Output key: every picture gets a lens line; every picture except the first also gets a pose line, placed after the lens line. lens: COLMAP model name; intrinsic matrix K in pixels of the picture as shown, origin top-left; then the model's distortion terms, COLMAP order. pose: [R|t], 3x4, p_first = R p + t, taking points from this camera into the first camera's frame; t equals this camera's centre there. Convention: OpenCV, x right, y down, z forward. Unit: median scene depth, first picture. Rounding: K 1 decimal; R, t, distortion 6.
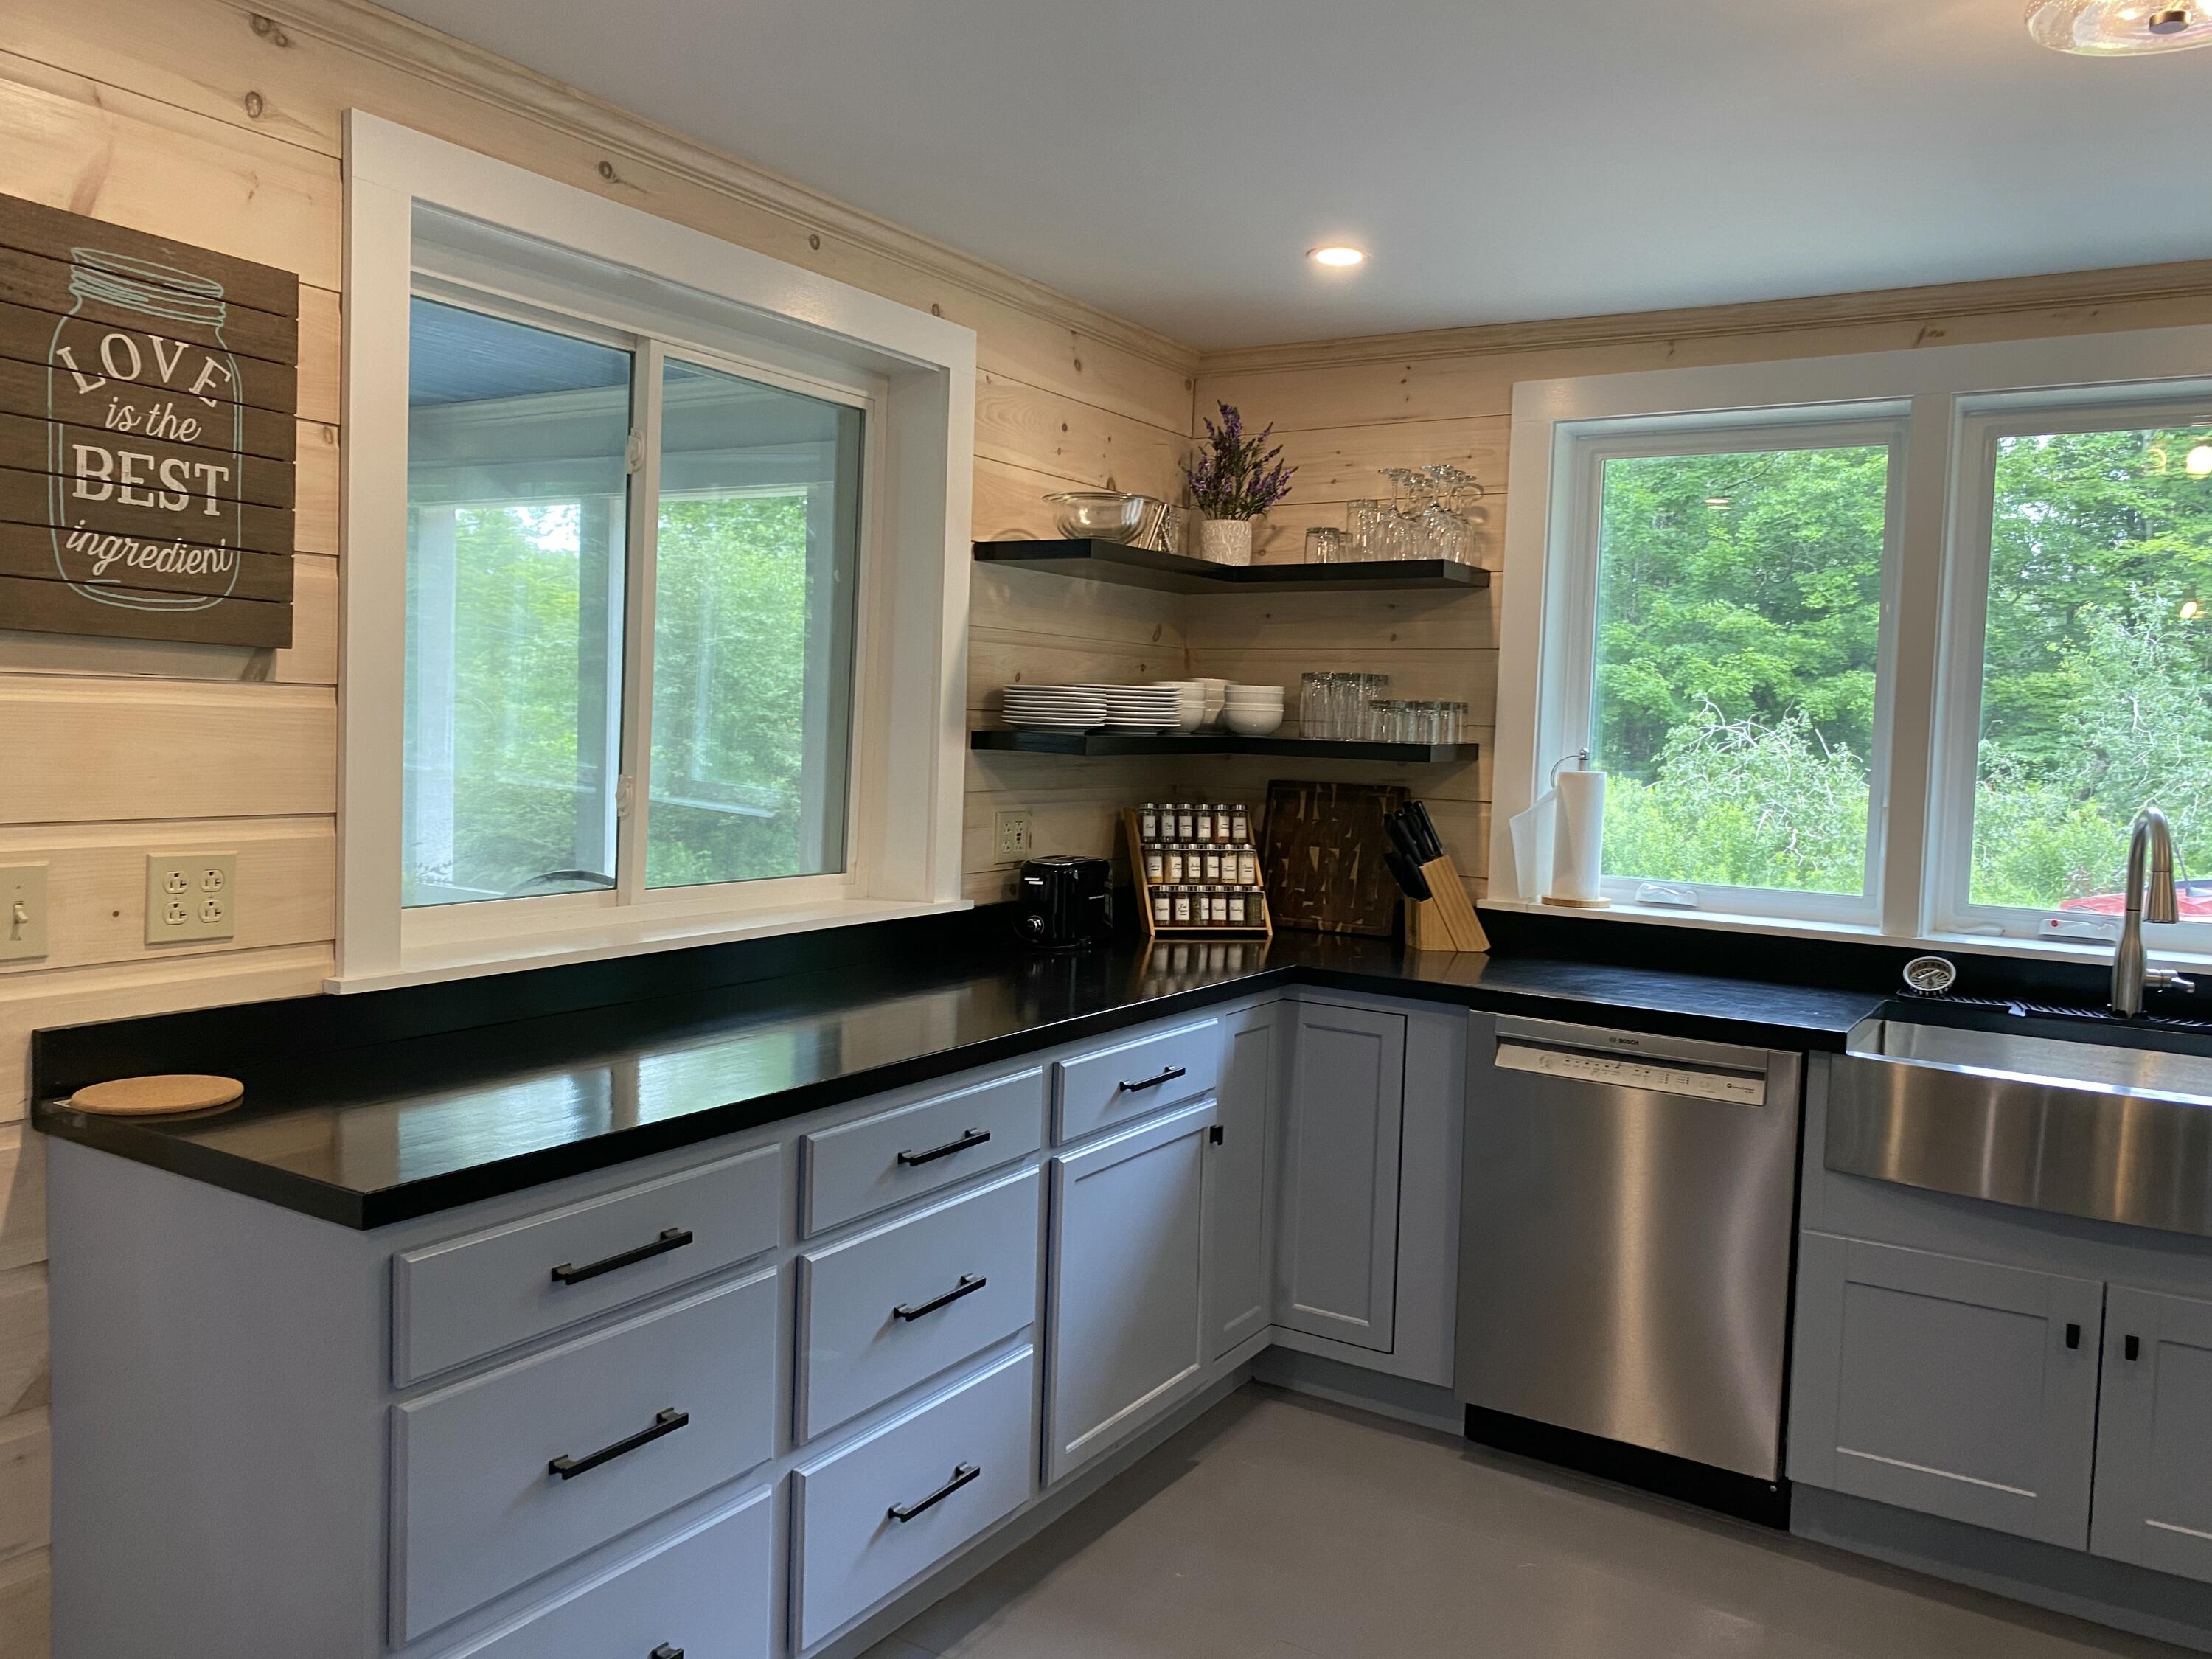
lens RADIAL K [[1672.8, 0, 1106.0], [0, 1672.8, 829.5], [0, 0, 1]] dist [0.060642, -0.121511]
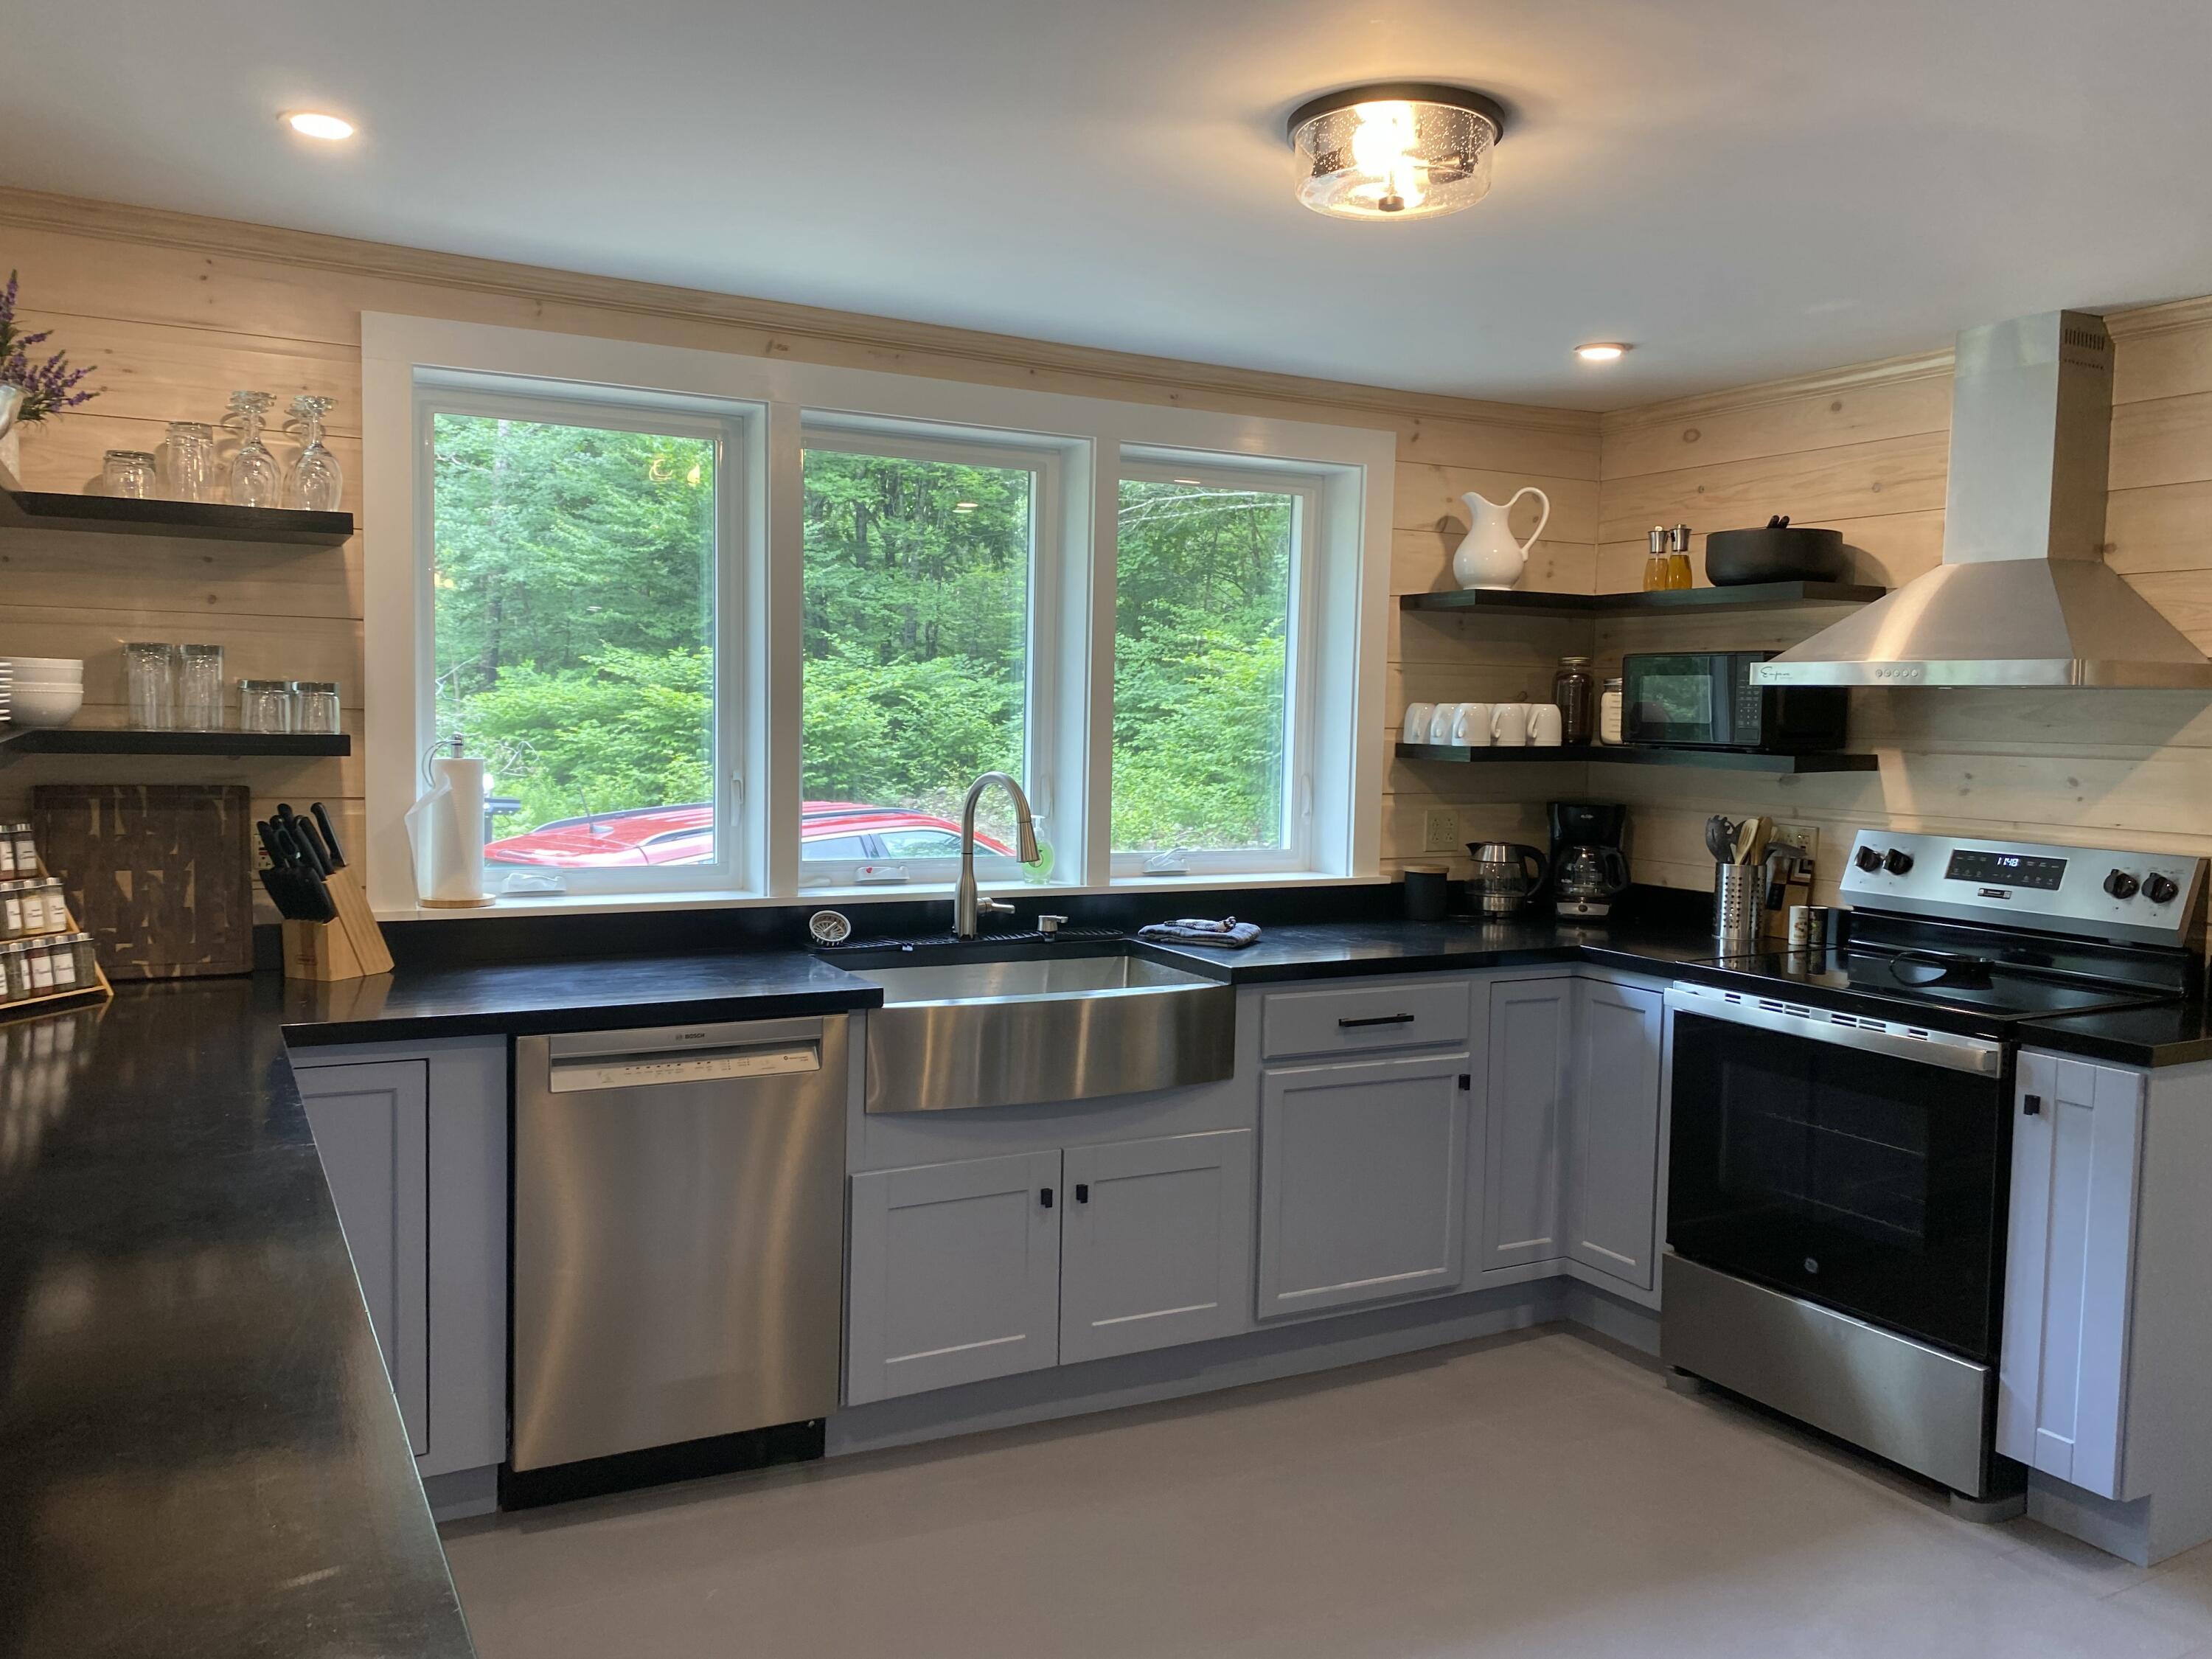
lens RADIAL K [[1691.6, 0, 1104.6], [0, 1691.6, 812.7], [0, 0, 1]] dist [-0.003868, -0.002420]
pose [[0.482110, -0.075168, 0.872880, -0.346178], [0.052399, 0.997003, 0.056915, -0.038352], [-0.874542, 0.018299, 0.484604, 0.253487]]
